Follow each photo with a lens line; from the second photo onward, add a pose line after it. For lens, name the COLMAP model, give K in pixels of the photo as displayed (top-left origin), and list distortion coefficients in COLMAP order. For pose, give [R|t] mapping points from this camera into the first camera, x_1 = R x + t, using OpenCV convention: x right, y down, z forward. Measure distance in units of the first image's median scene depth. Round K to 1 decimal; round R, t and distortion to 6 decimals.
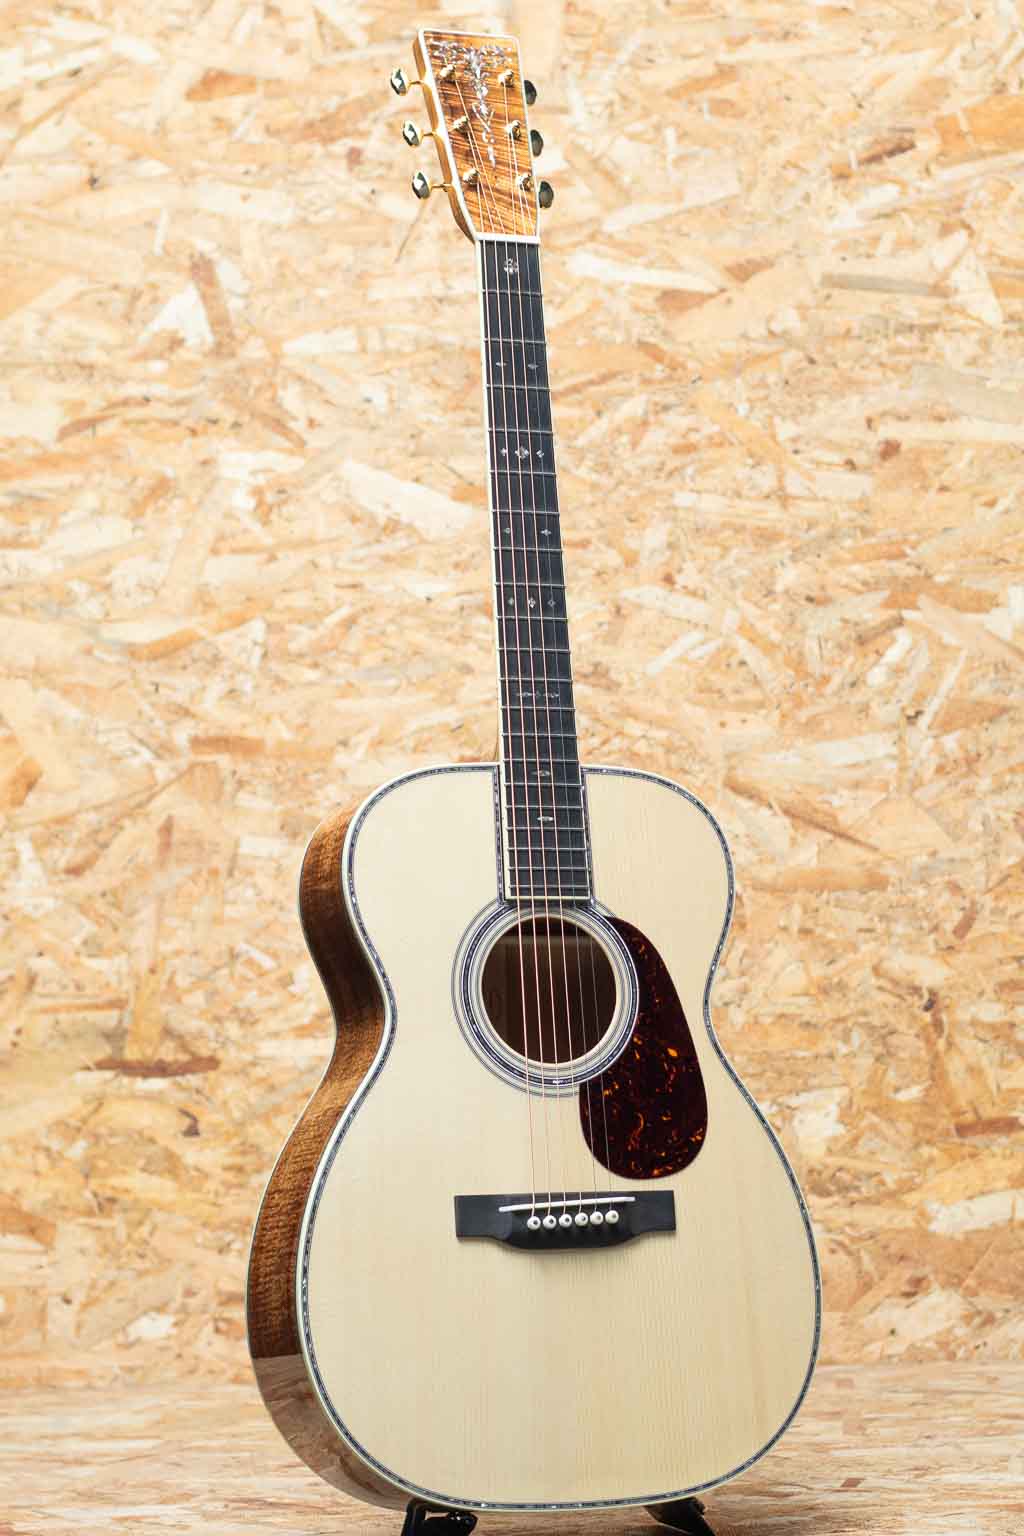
lens RADIAL K [[4286.8, 0, 512.0], [0, 4286.8, 768.0], [0, 0, 1]] dist [-0.080662, -0.847028]
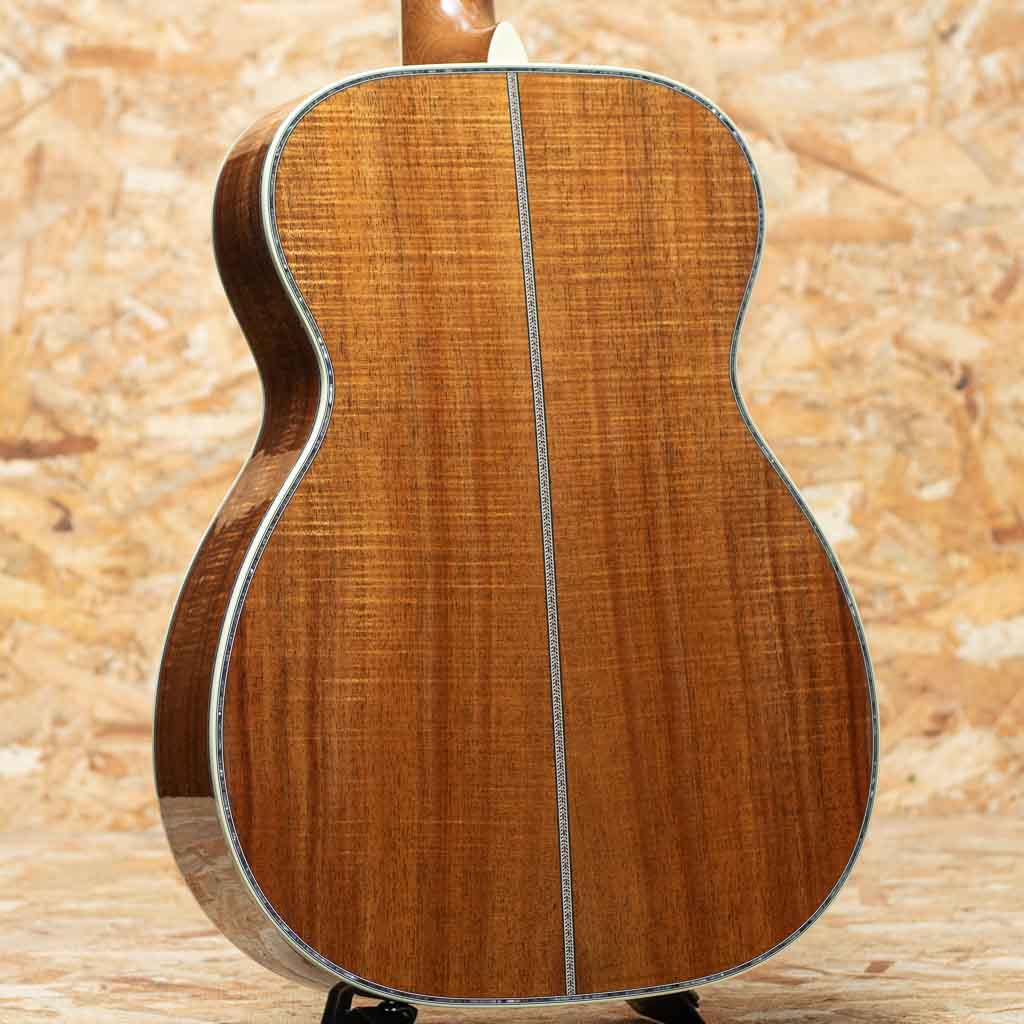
lens RADIAL K [[4537.2, 0, 425.4], [0, 4537.2, 510.9], [0, 0, 1]] dist [-0.060323, -2.392748]
pose [[0.999908, 0.011913, 0.006434, -0.010890], [-0.012372, 0.996964, 0.076868, 0.014102], [-0.005498, -0.076941, 0.997020, 0.130577]]
